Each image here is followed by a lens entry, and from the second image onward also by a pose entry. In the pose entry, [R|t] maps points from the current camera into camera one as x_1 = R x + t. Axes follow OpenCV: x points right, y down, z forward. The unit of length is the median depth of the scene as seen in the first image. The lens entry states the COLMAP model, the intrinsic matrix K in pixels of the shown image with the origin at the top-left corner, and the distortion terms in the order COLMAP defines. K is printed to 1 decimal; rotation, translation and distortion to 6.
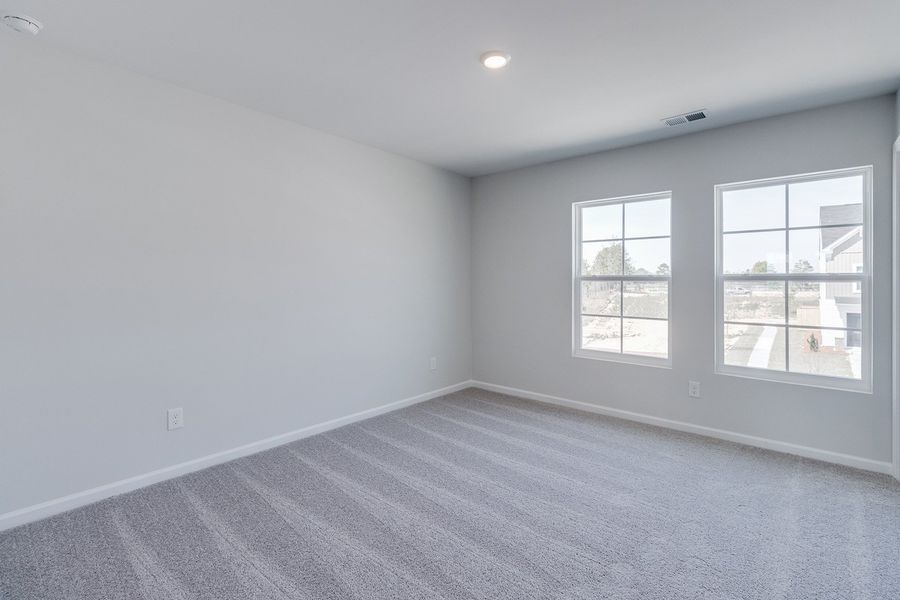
lens RADIAL K [[384.1, 0, 448.4], [0, 384.1, 284.6], [0, 0, 1]] dist [0.041451, 0.000145]
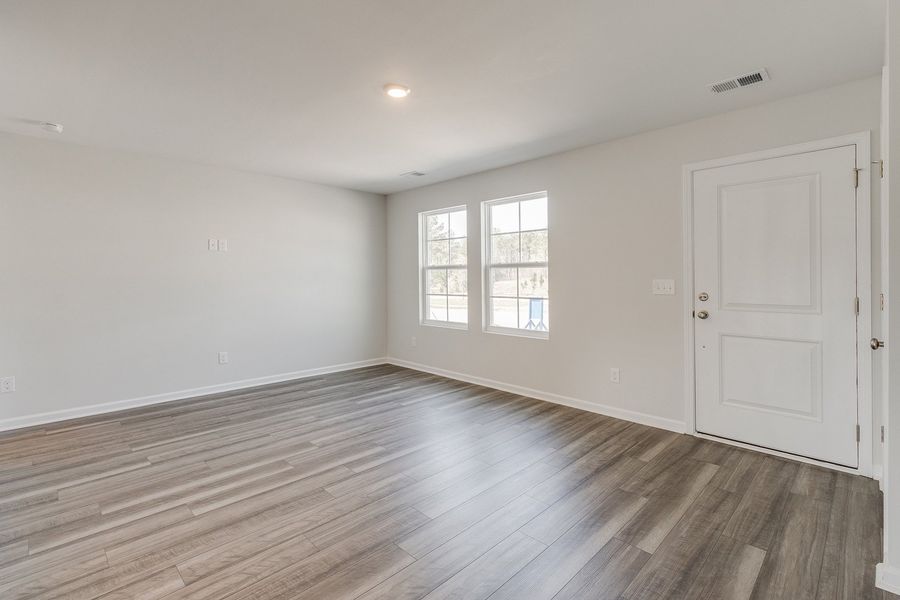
lens RADIAL K [[414.4, 0, 453.5], [0, 414.4, 287.7], [0, 0, 1]] dist [0.002308, 0.000510]
pose [[0.995087, -0.023109, -0.096271, 0.584292], [0.026427, 0.999095, 0.033332, 0.007142], [0.095413, -0.035712, 0.994797, -0.446333]]
